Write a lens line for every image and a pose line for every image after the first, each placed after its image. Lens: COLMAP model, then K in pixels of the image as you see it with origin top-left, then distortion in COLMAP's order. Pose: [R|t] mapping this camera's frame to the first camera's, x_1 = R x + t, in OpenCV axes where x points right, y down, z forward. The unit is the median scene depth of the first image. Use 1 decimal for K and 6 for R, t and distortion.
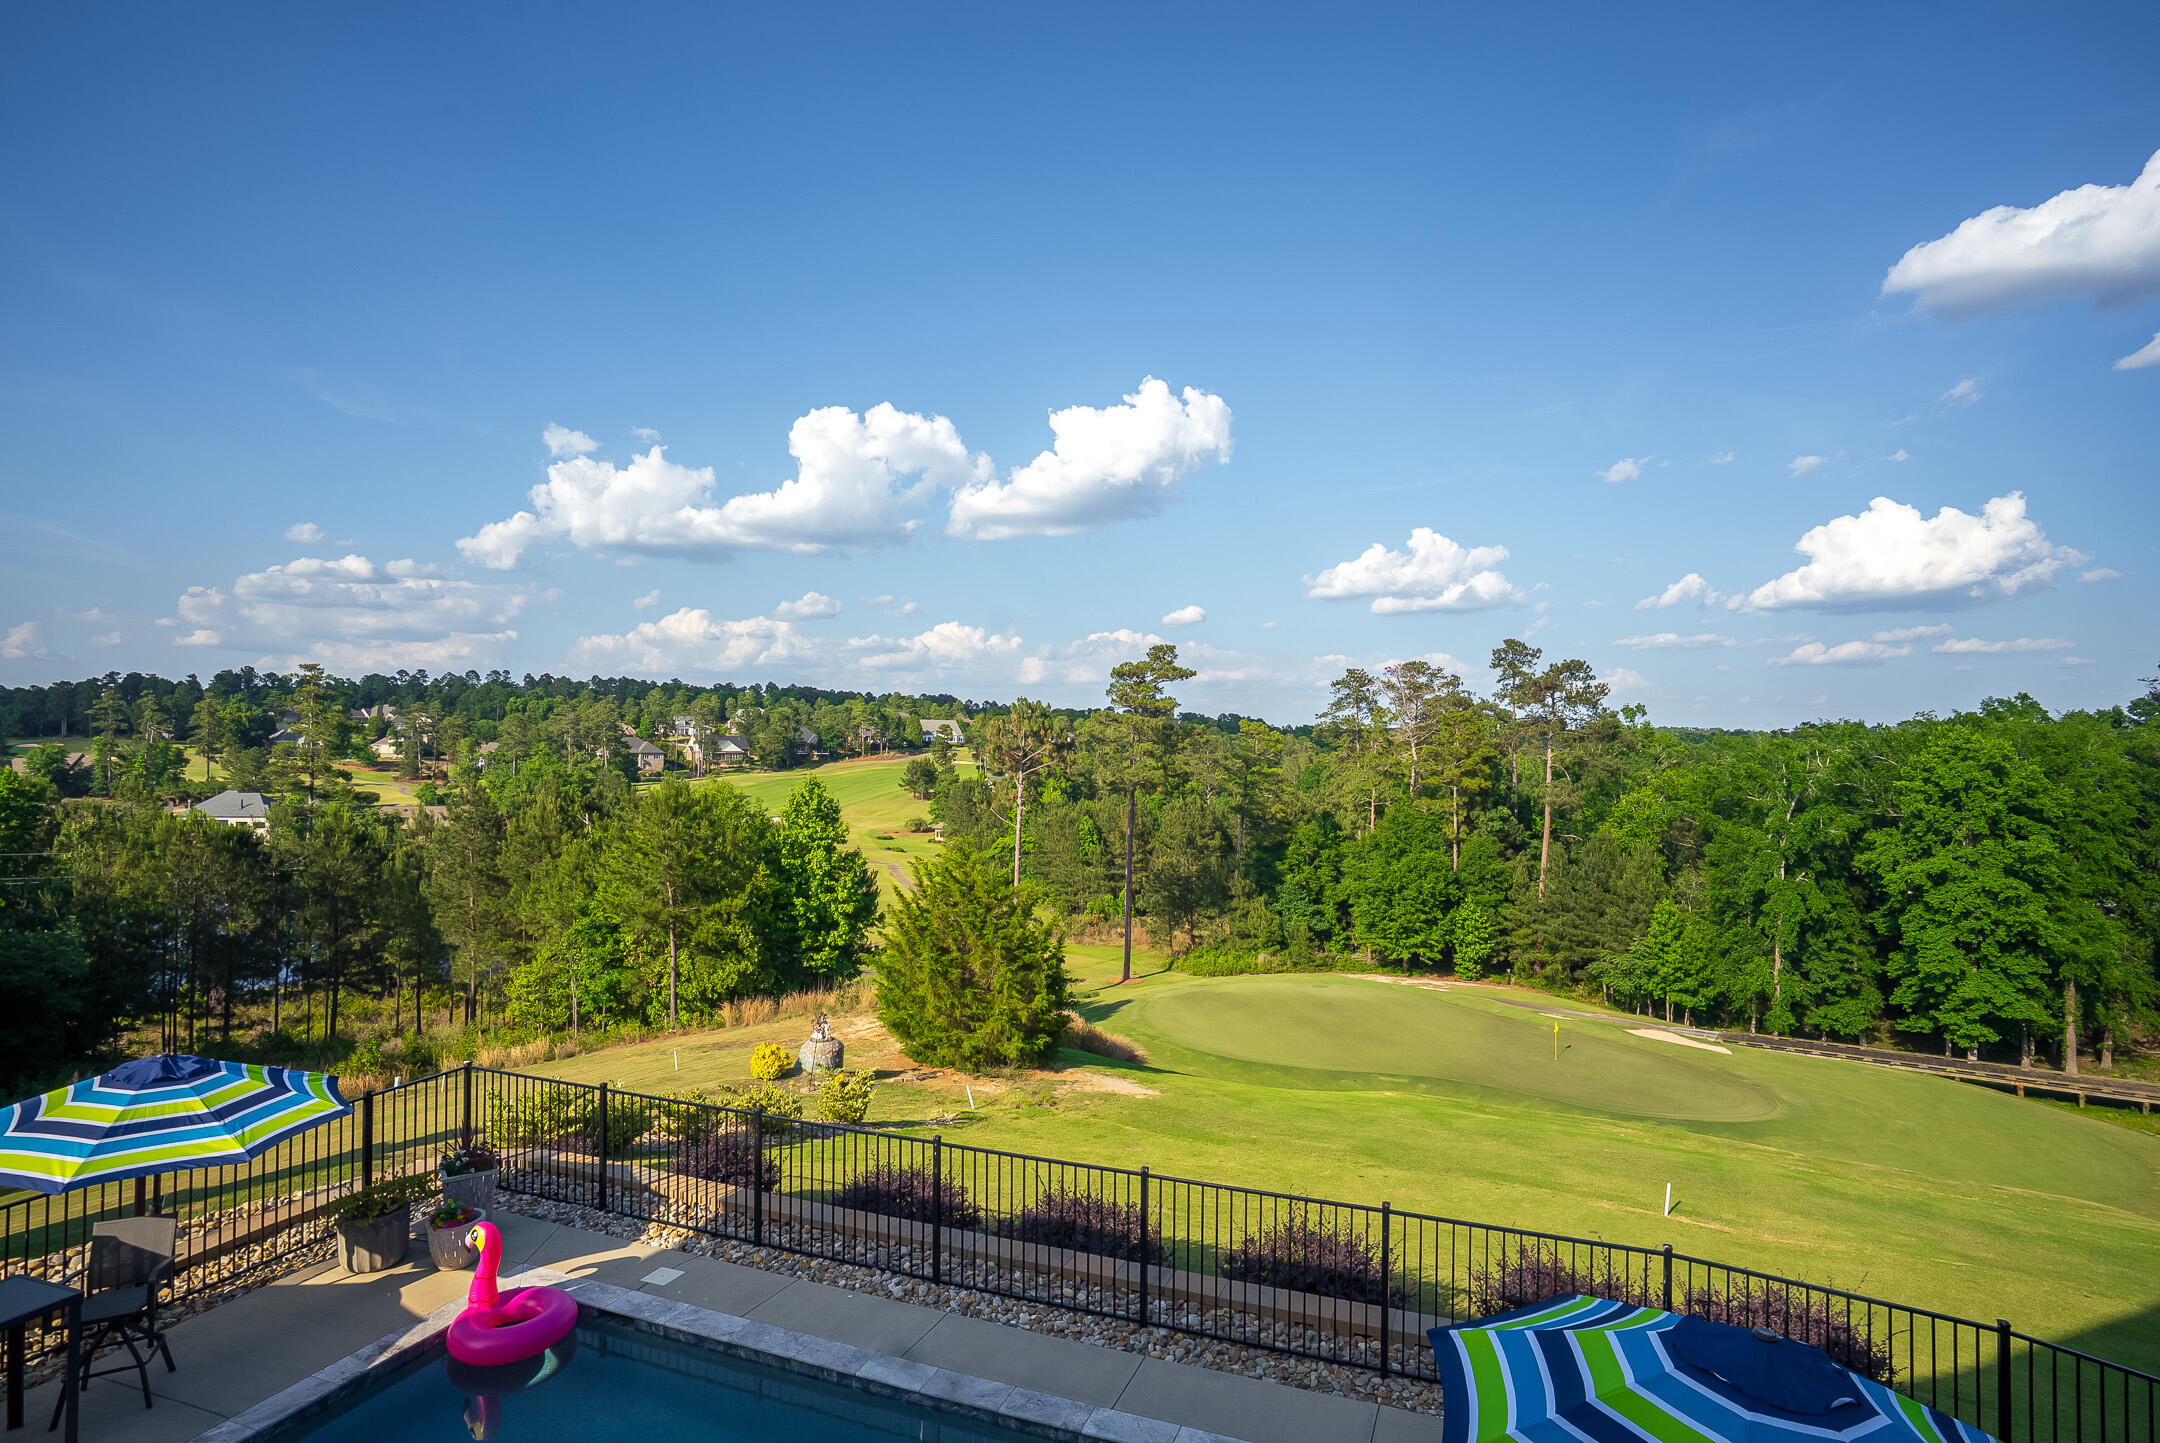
lens RADIAL K [[1151.5, 0, 1080.0], [0, 1151.5, 721.5], [0, 0, 1]] dist [-0.025115, 0.025549]
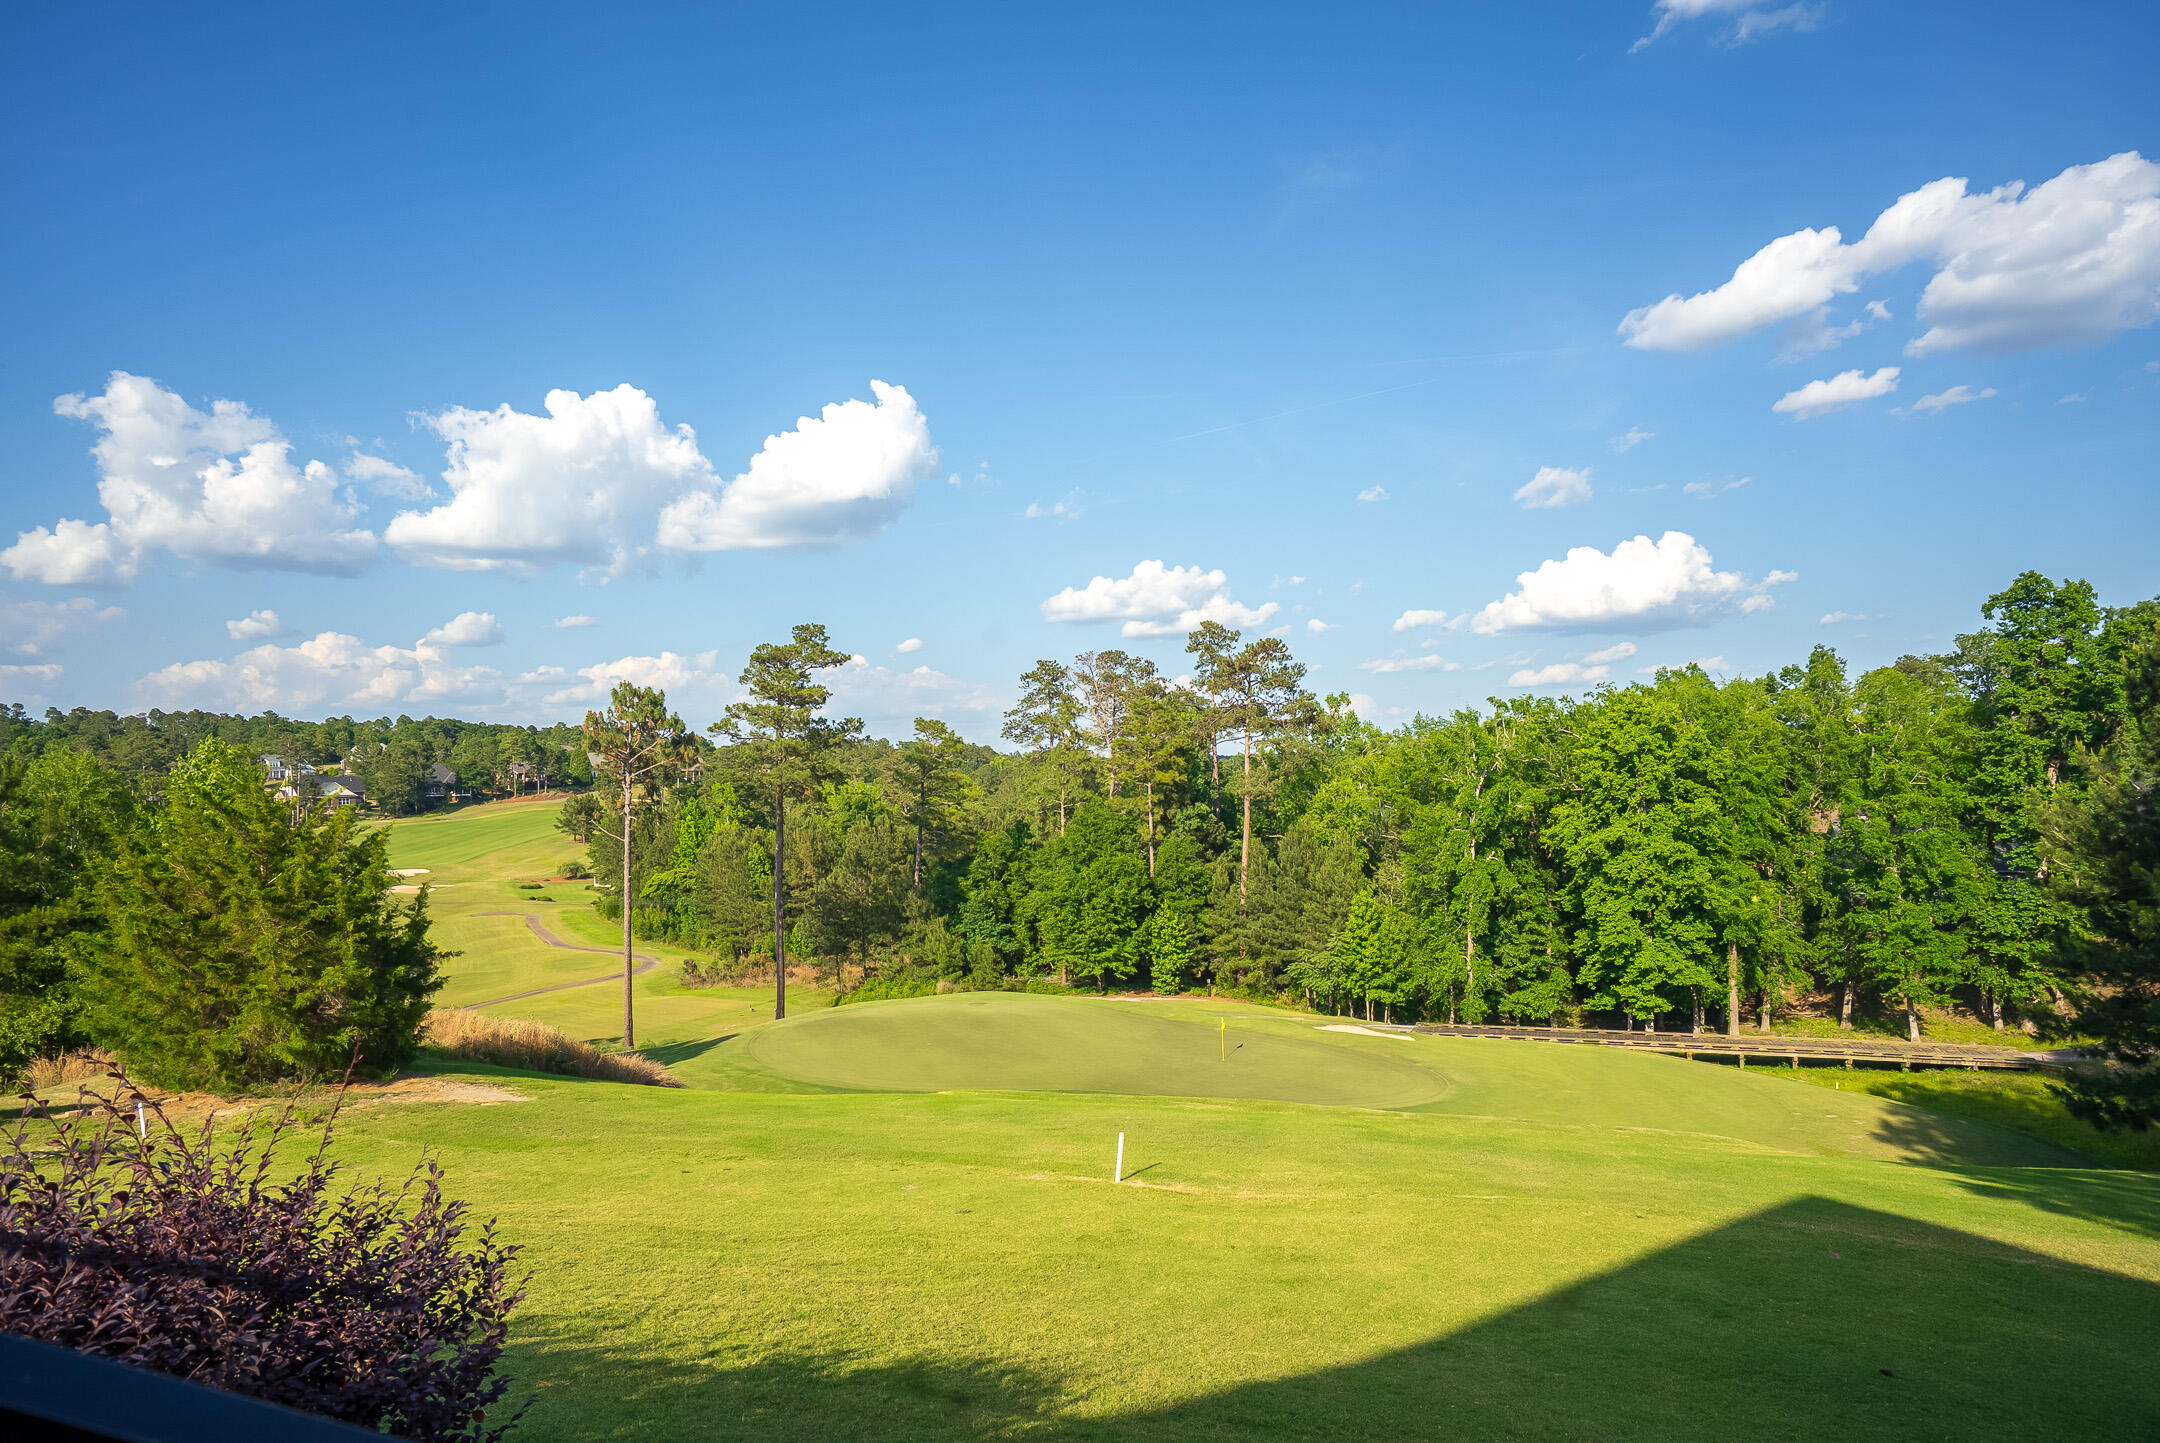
lens RADIAL K [[1245.1, 0, 1081.1], [0, 1245.1, 778.5], [0, 0, 1]] dist [-0.044846, 0.059989]
pose [[0.976412, -0.030301, 0.213778, 0.077740], [0.027375, 0.999487, 0.016638, 0.042352], [-0.214173, -0.010394, 0.976741, 0.069876]]
